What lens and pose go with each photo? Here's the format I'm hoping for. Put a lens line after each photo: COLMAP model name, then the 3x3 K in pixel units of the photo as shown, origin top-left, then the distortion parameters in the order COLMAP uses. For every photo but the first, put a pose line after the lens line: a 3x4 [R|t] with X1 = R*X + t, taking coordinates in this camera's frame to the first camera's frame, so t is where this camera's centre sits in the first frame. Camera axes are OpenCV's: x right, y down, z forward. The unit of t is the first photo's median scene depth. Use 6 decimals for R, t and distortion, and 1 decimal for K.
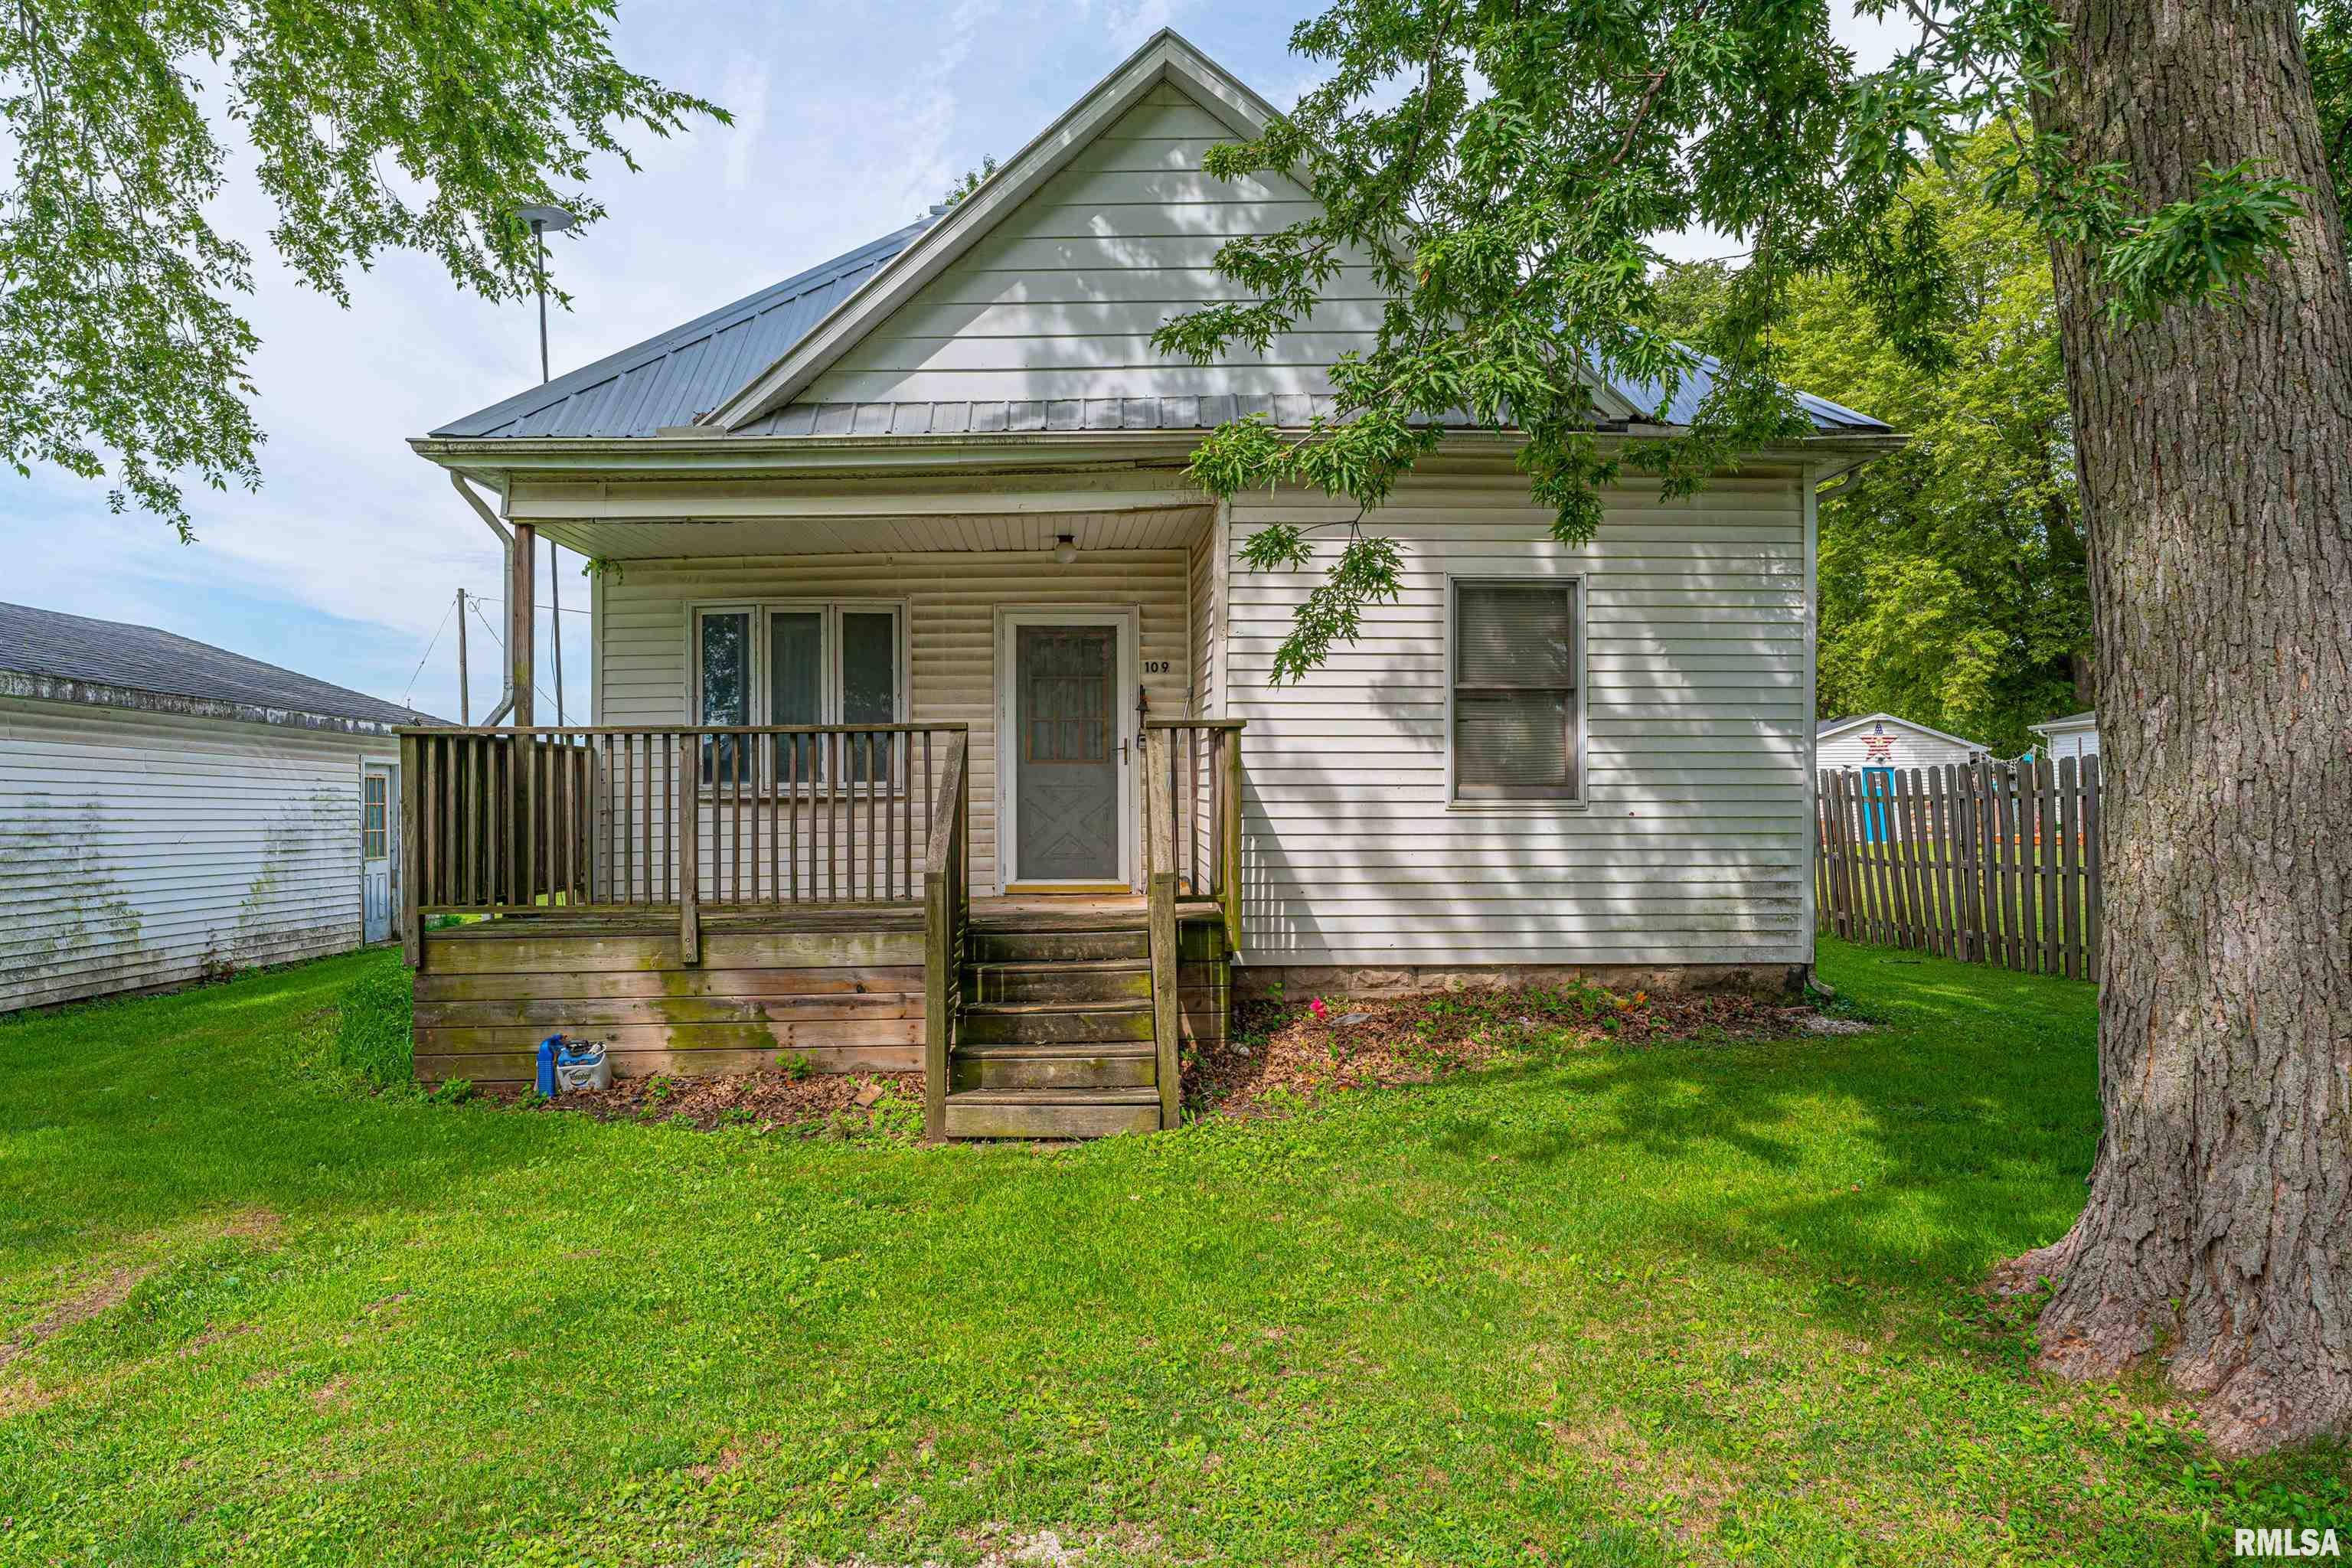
lens RADIAL K [[1587.0, 0, 1176.0], [0, 1587.0, 784.0], [0, 0, 1]] dist [0.003196, 0.001264]
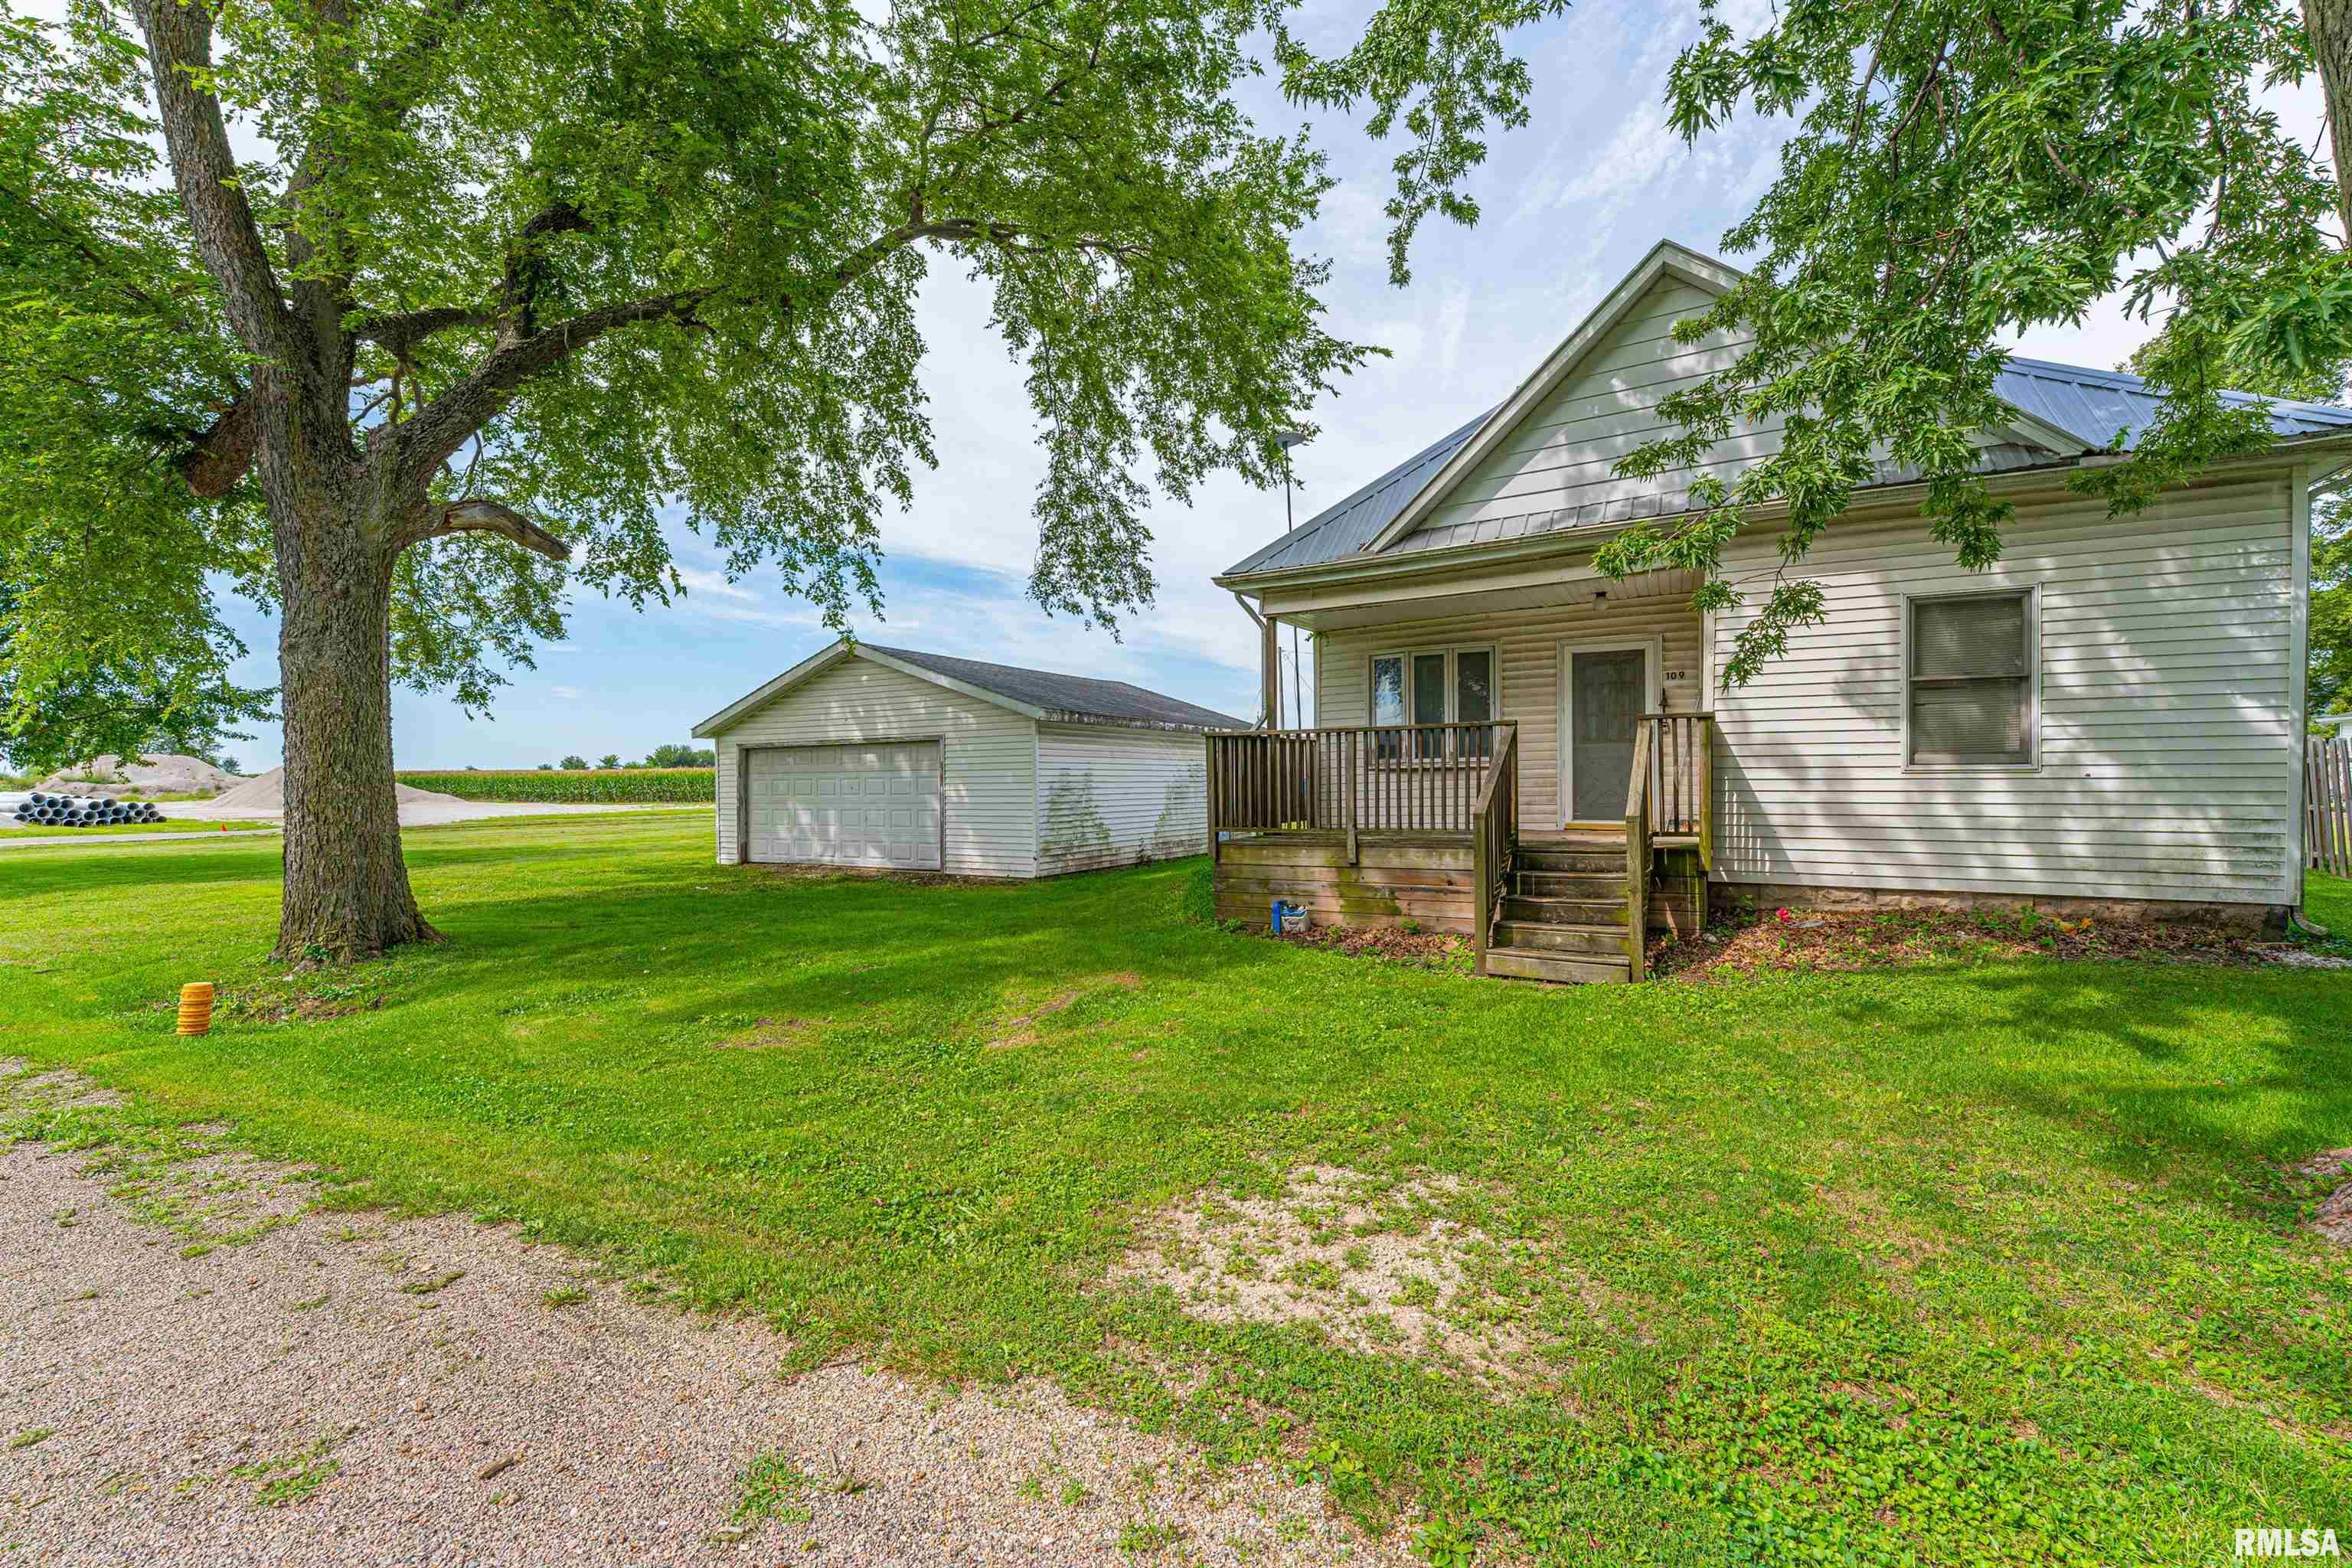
lens RADIAL K [[1075.3, 0, 1176.0], [0, 1075.3, 784.0], [0, 0, 1]] dist [0.001322, 0.000474]
pose [[0.844150, -0.000393, -0.536108, 0.147093], [0.014172, 0.999667, 0.021582, -0.002506], [0.535920, -0.025816, 0.843874, -0.089534]]
